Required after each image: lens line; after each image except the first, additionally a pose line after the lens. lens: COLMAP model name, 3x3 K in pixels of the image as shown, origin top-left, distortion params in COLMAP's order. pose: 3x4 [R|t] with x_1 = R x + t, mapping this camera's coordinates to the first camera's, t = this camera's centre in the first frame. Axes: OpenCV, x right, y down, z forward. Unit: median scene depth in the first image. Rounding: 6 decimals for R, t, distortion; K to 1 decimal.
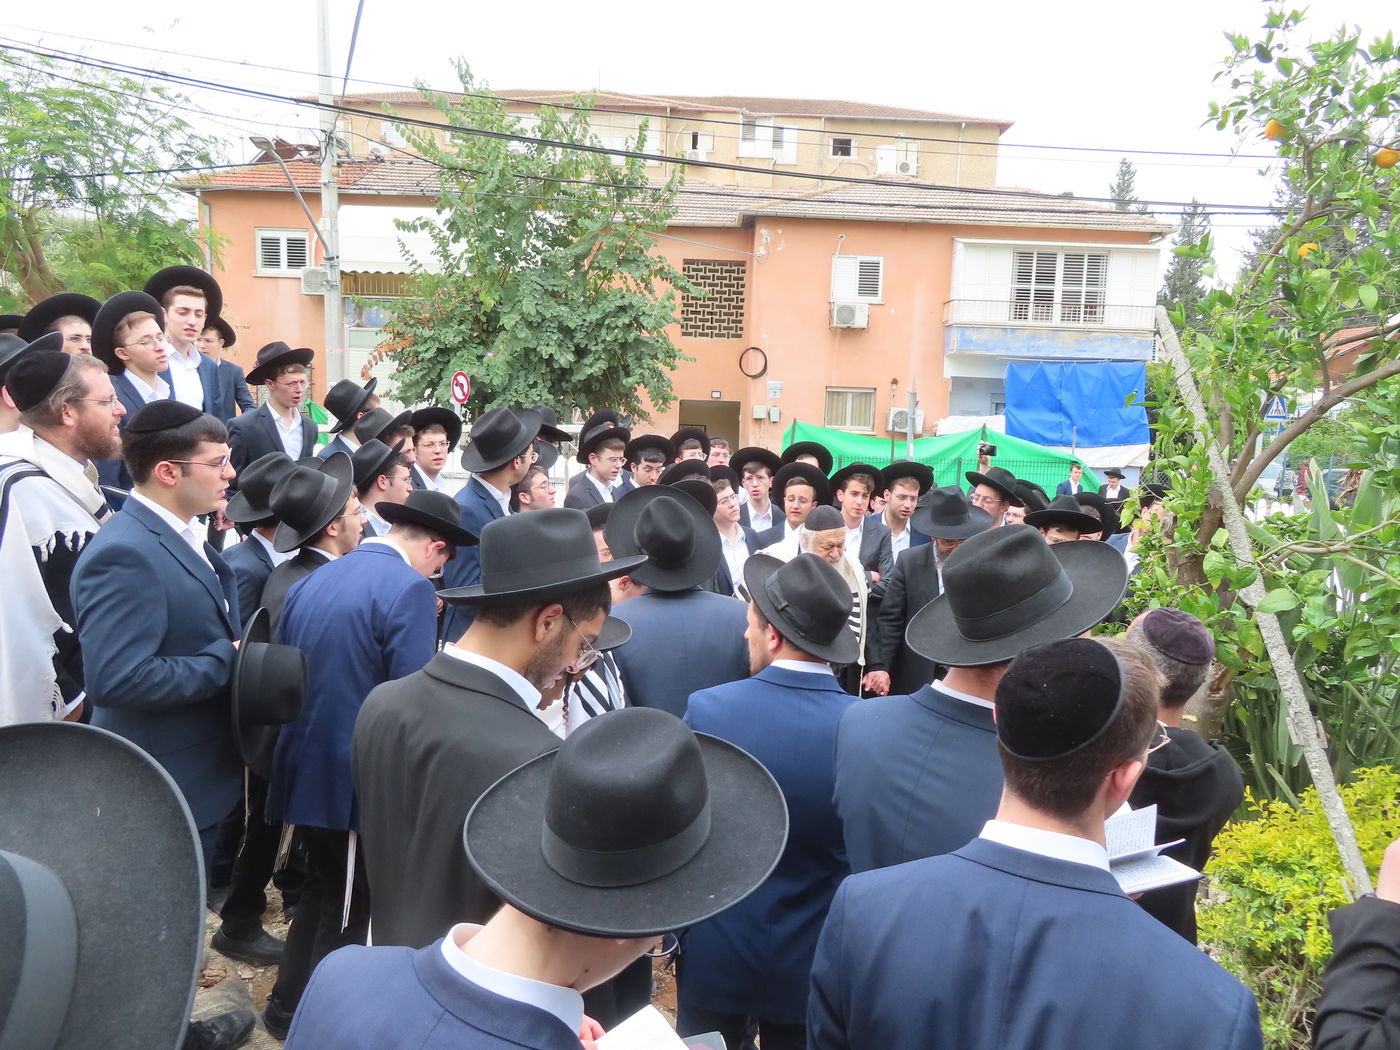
lens RADIAL K [[1004.2, 0, 700.2], [0, 1004.2, 510.5], [0, 0, 1]] dist [-0.007798, 0.001880]
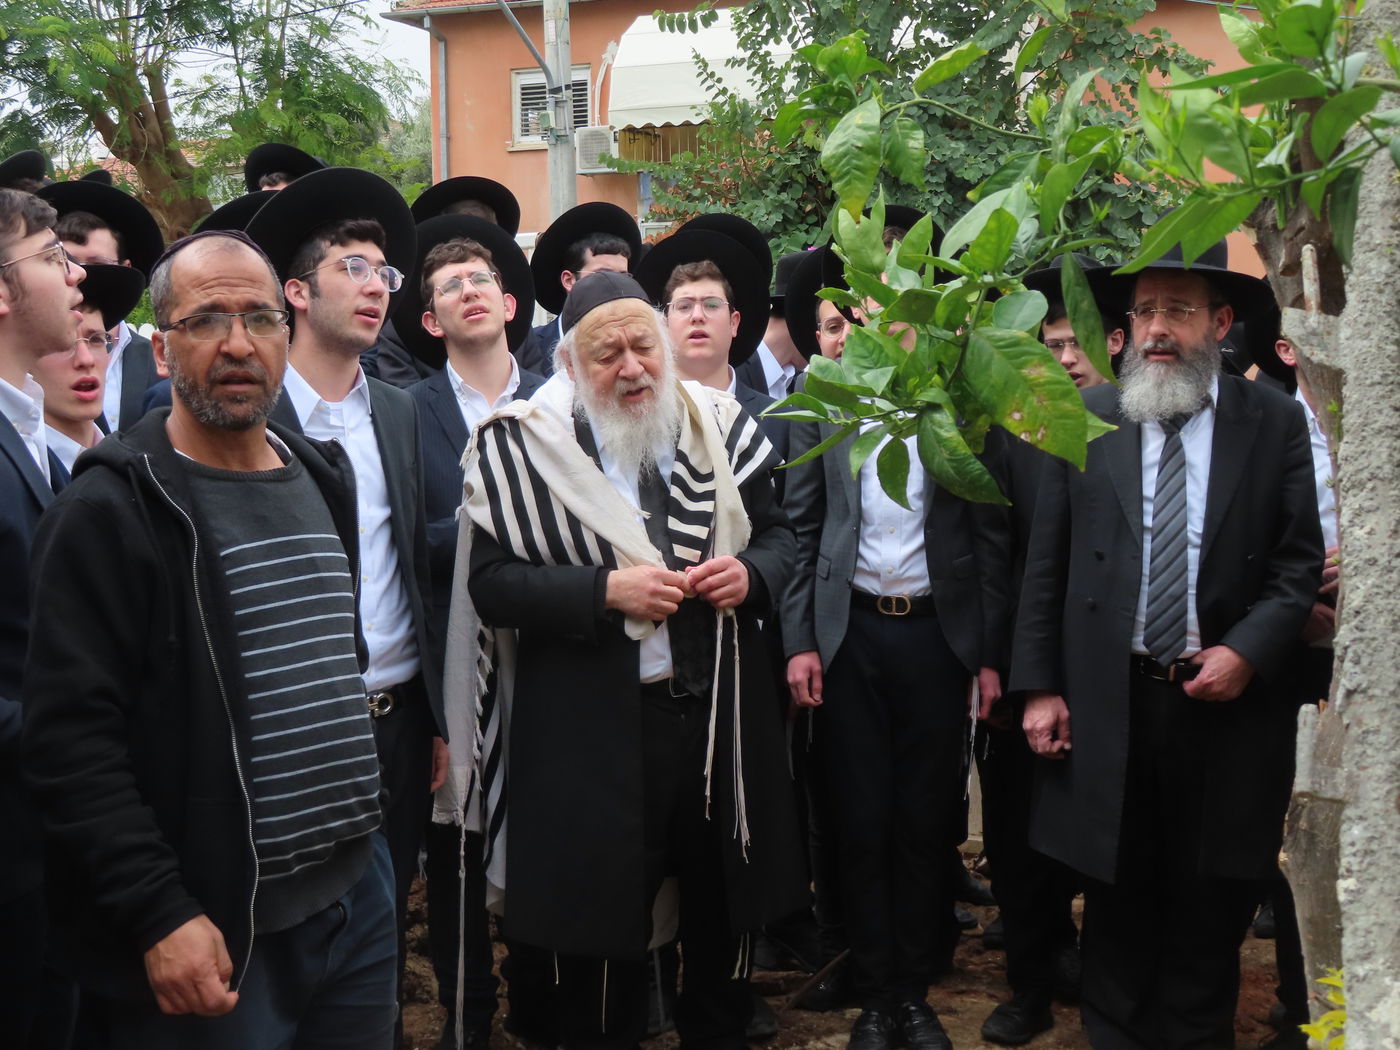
lens RADIAL K [[1801.8, 0, 691.7], [0, 1801.8, 524.0], [0, 0, 1]] dist [0.010288, 0.000000]
pose [[0.917102, -0.003495, -0.398638, 0.111152], [-0.011234, 0.999338, -0.034607, 0.033081], [0.398495, 0.036217, 0.916455, 0.077304]]
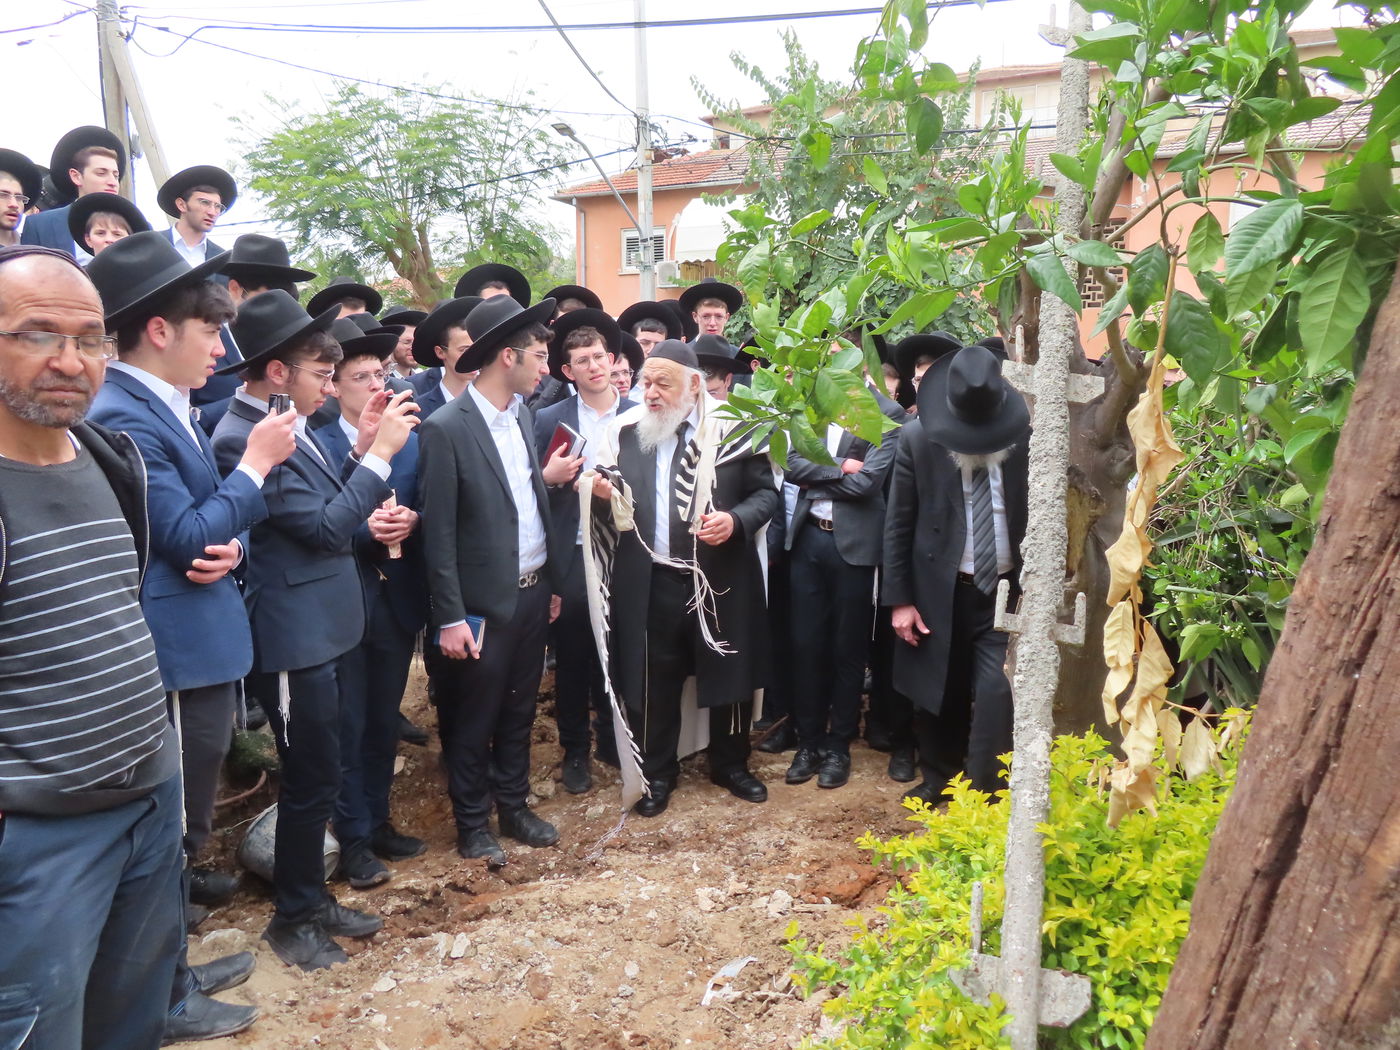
lens RADIAL K [[1004.2, 0, 701.1], [0, 1004.2, 524.7], [0, 0, 1]] dist [-0.007798, 0.001880]
pose [[0.908315, 0.024002, -0.417598, 0.116161], [-0.024154, 0.999696, 0.004921, 0.033850], [0.417589, 0.005617, 0.908619, 0.078562]]
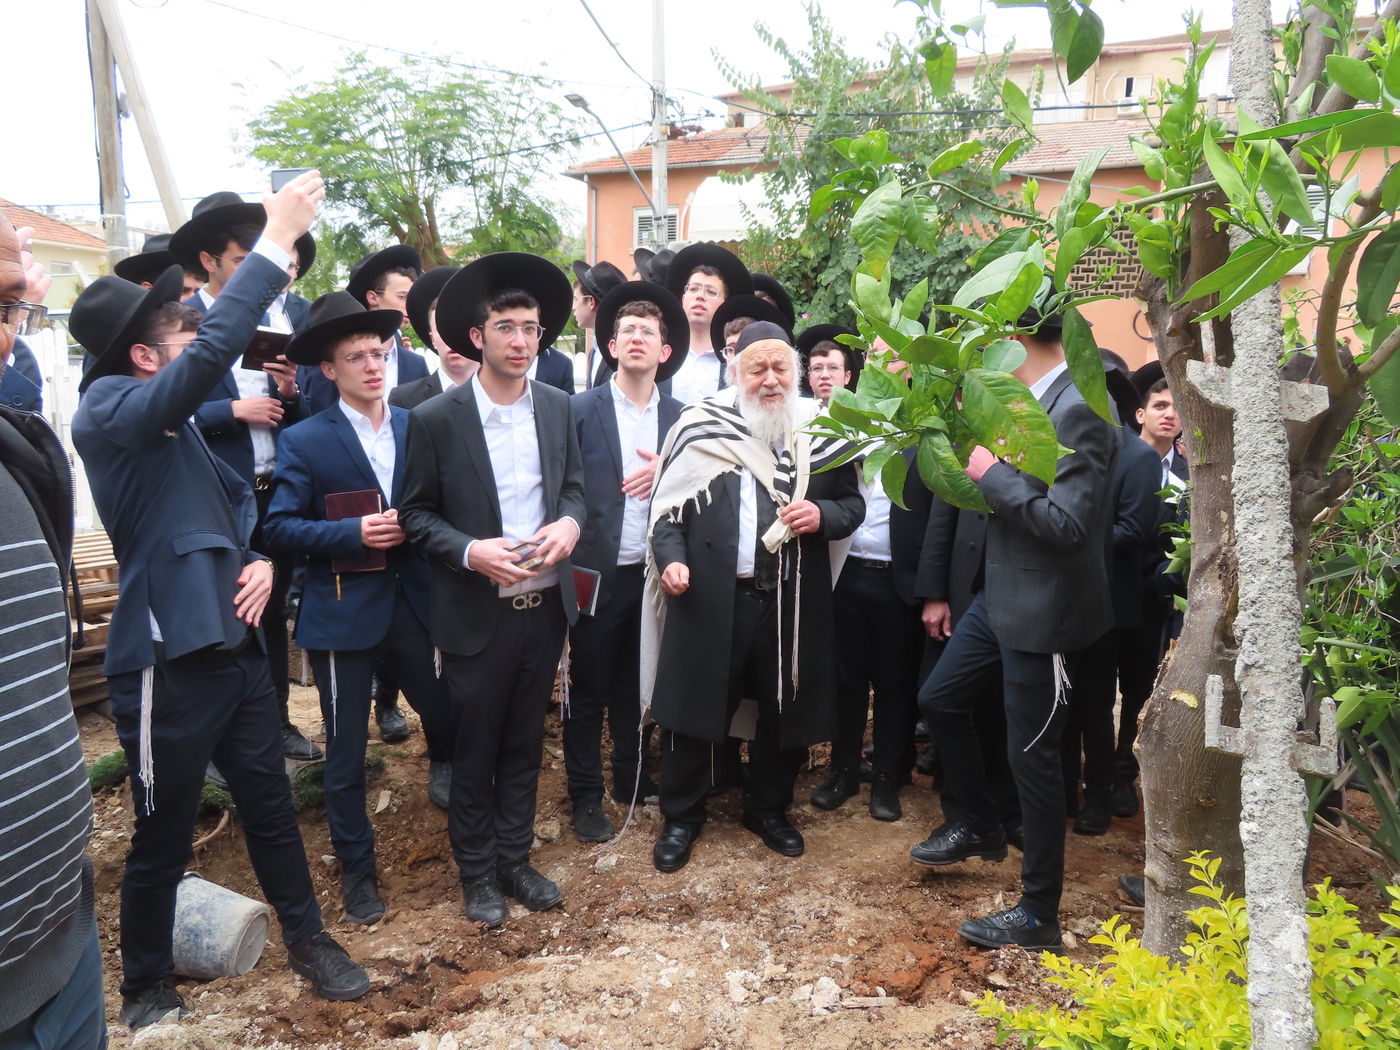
lens RADIAL K [[1004.2, 0, 701.8], [0, 1004.2, 528.1], [0, 0, 1]] dist [-0.007798, 0.001880]
pose [[0.906123, 0.051086, -0.419919, 0.100546], [-0.044945, 0.998689, 0.024513, 0.029329], [0.420620, -0.003338, 0.907231, 0.100161]]
